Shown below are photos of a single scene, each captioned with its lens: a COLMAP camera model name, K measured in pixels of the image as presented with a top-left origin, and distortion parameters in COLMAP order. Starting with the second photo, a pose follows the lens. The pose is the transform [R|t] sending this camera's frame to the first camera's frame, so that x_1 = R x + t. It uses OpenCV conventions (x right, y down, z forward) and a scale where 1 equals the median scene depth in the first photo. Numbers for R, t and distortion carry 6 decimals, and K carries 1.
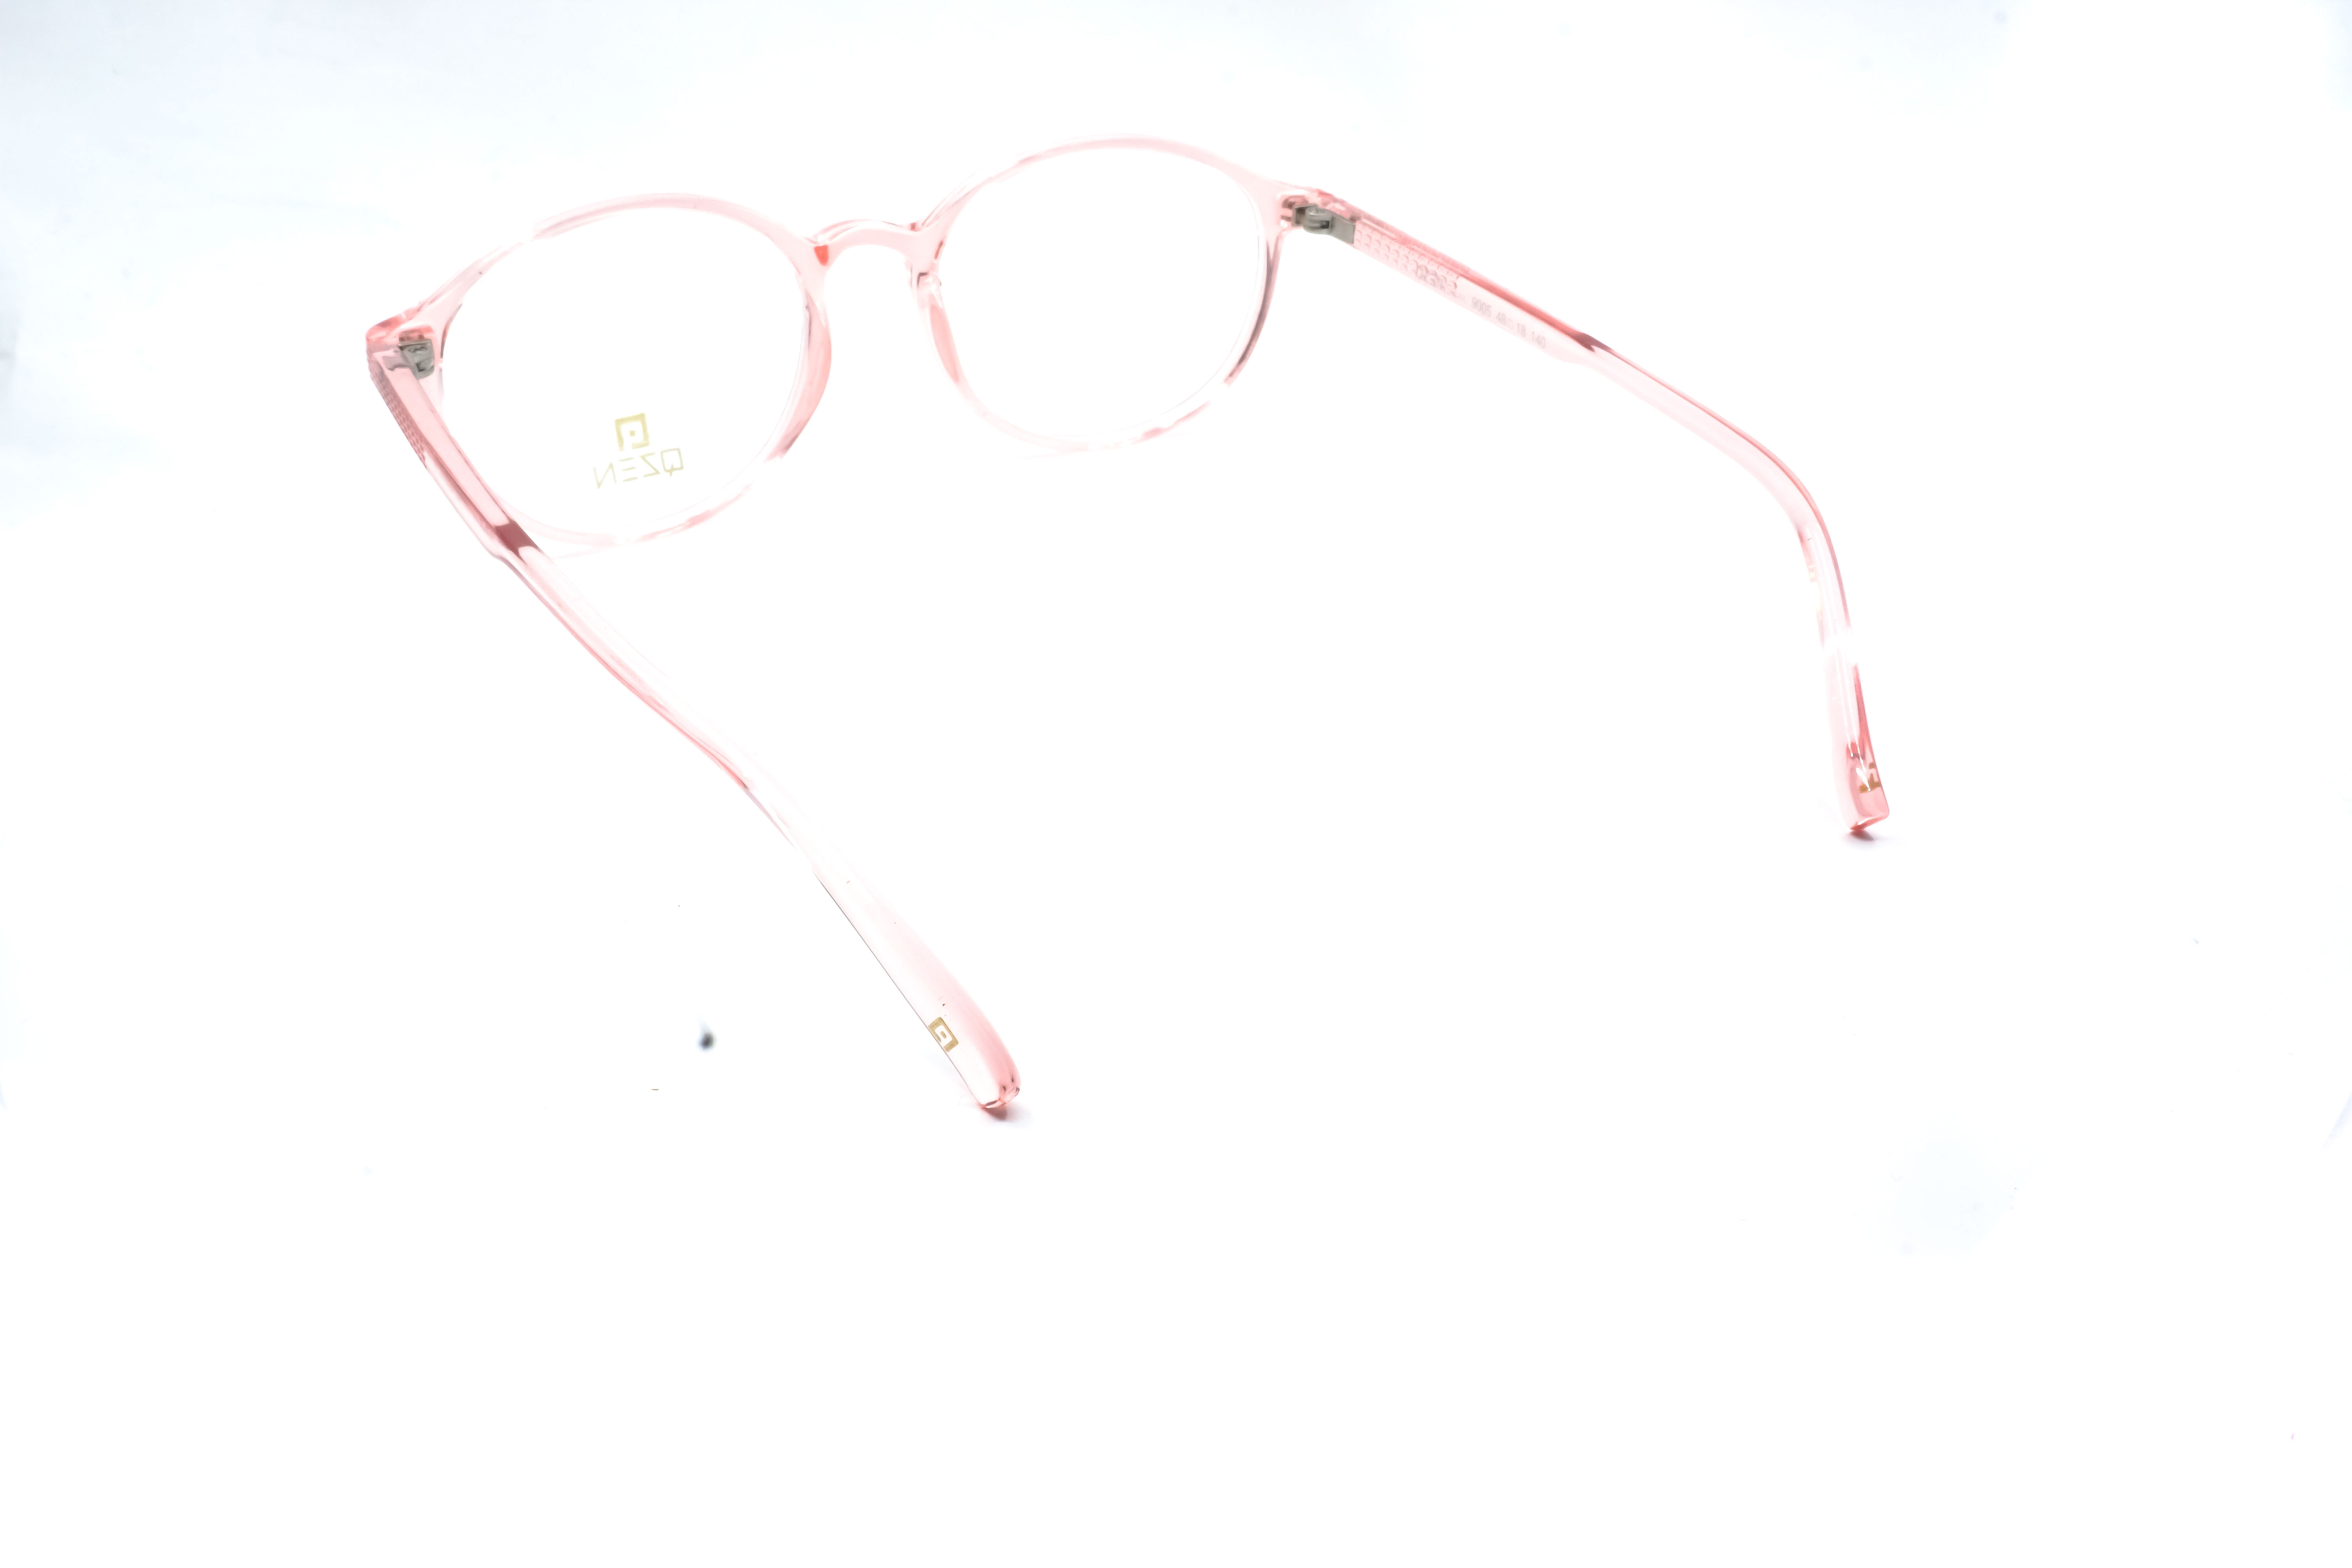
lens RADIAL K [[2390.4, 0, 1164.0], [0, 2390.4, 782.0], [0, 0, 1]] dist [0.055915, 0.000000]
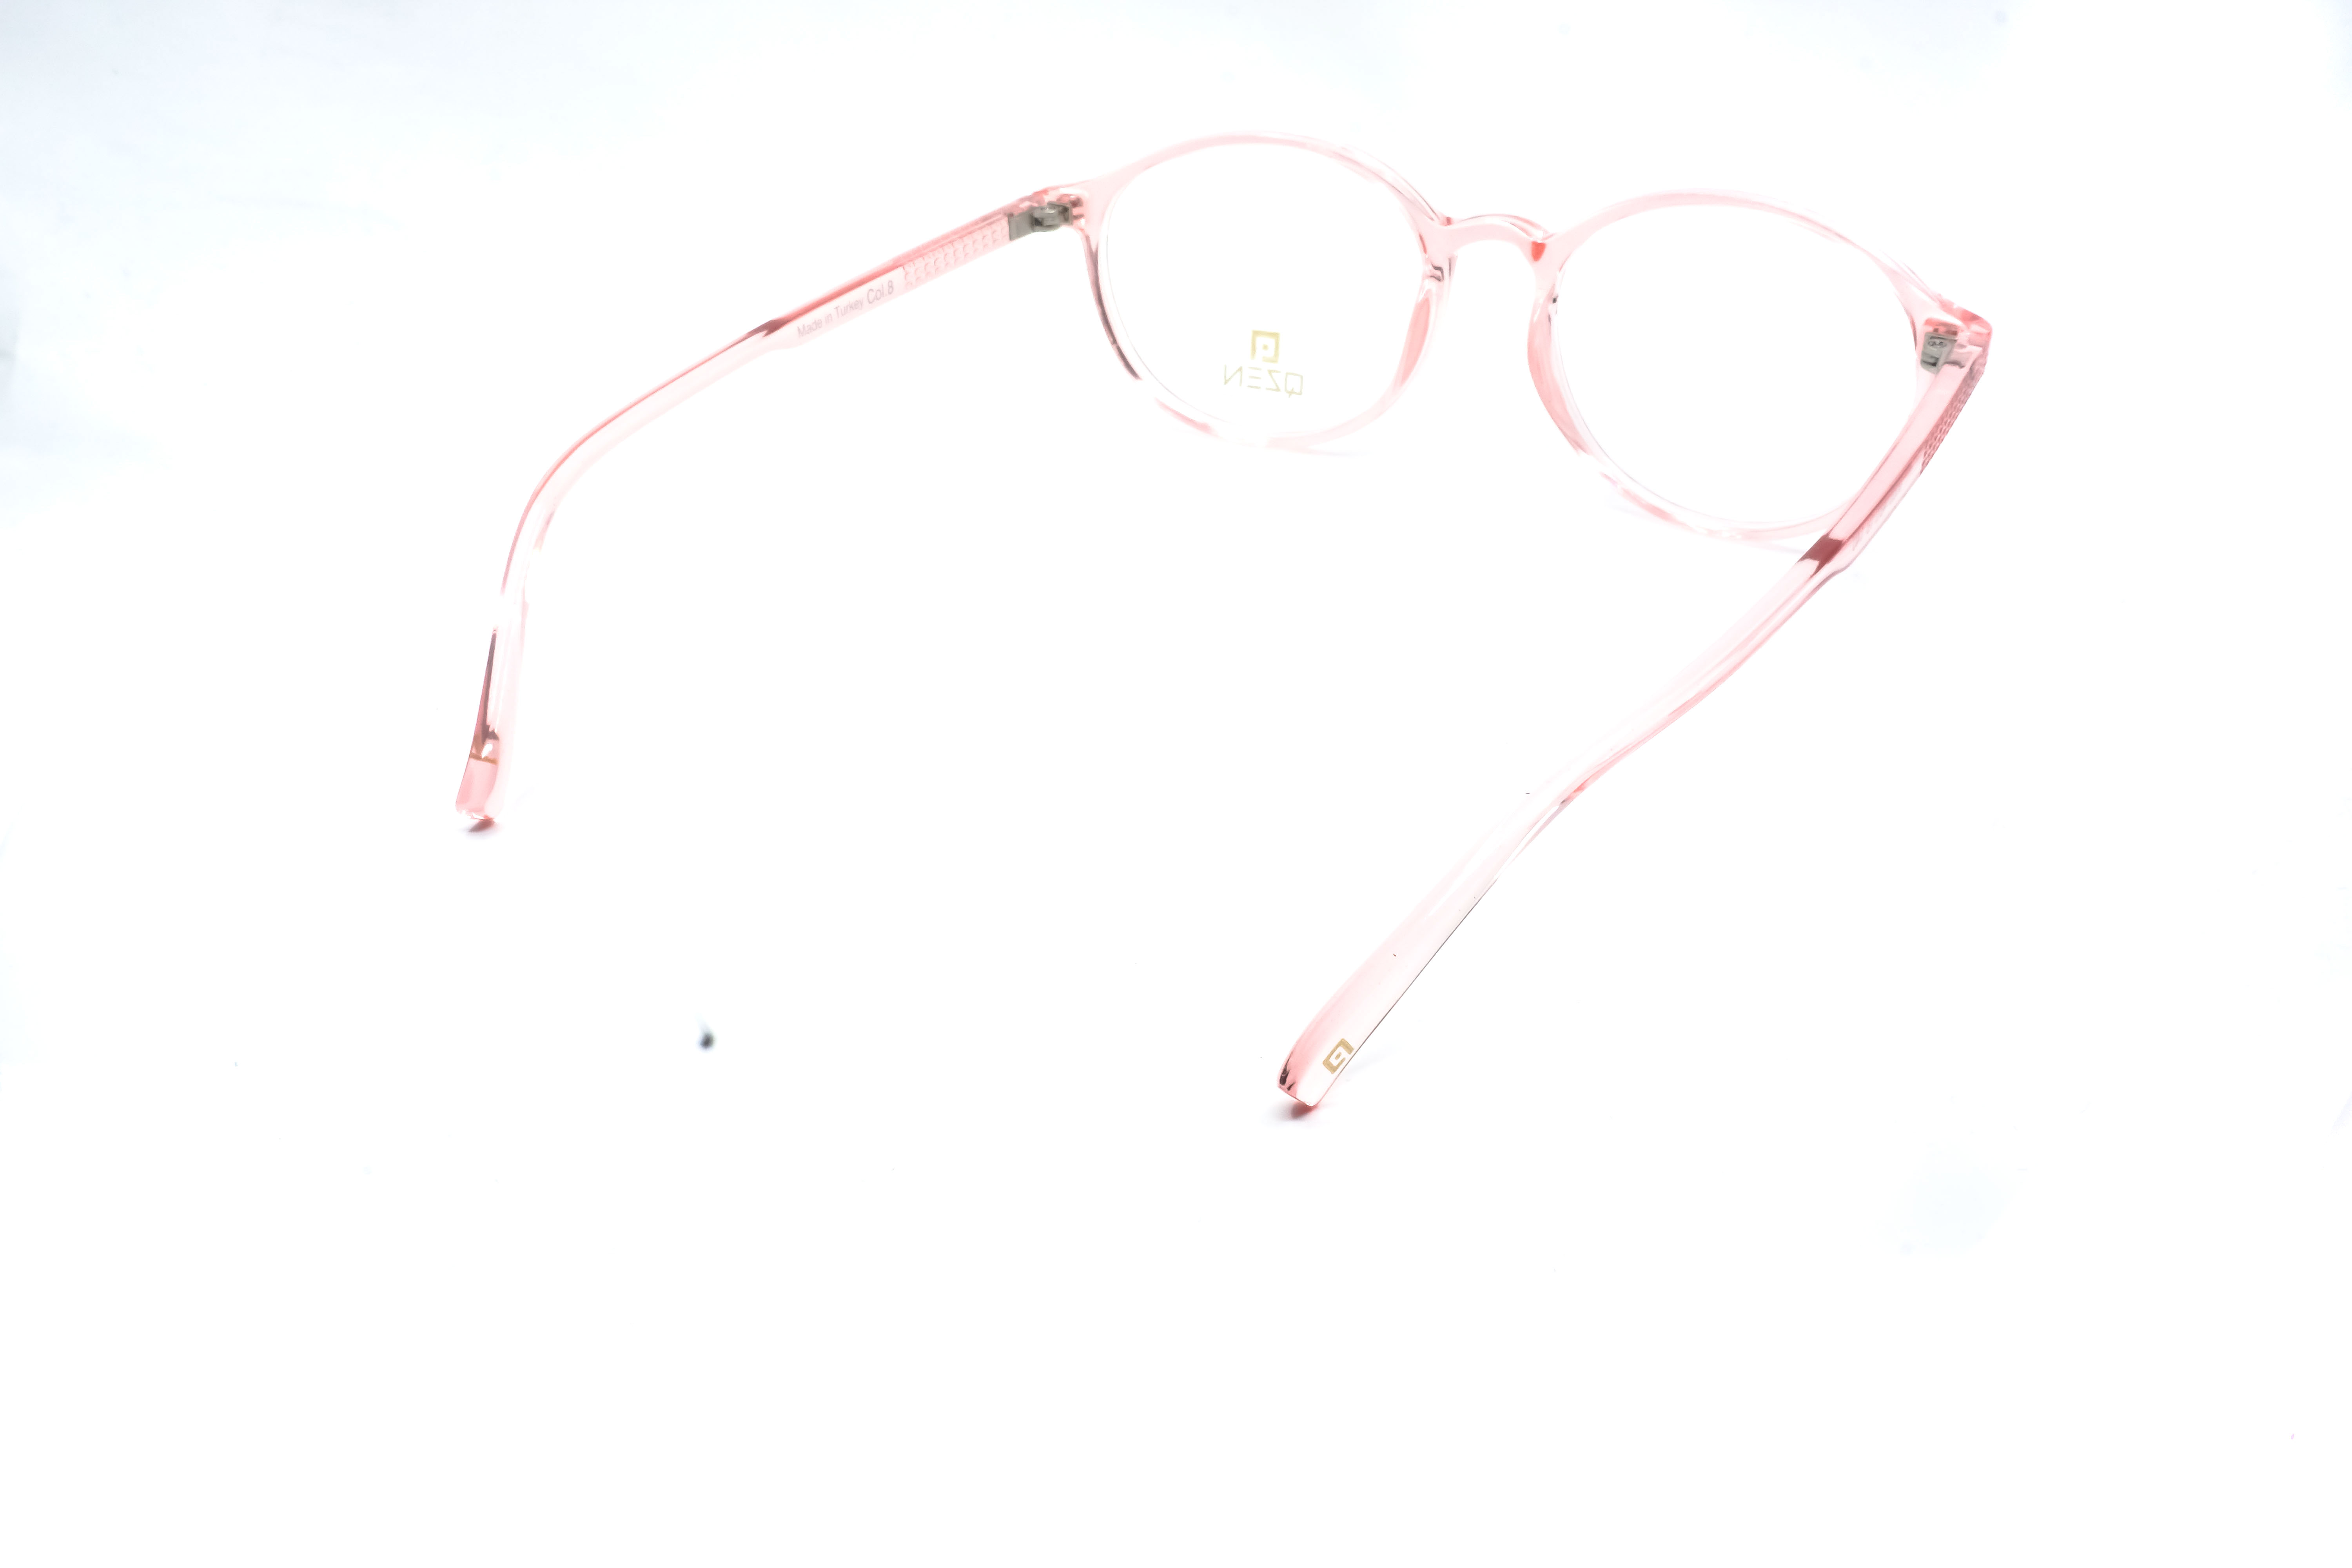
lens RADIAL K [[2390.4, 0, 1202.2], [0, 2390.4, 741.0], [0, 0, 1]] dist [0.055915, 0.000000]
pose [[0.493179, 0.397154, -0.773979, 0.672125], [-0.406284, 0.891867, 0.198762, -0.188351], [0.769225, 0.216430, 0.601208, 0.356676]]
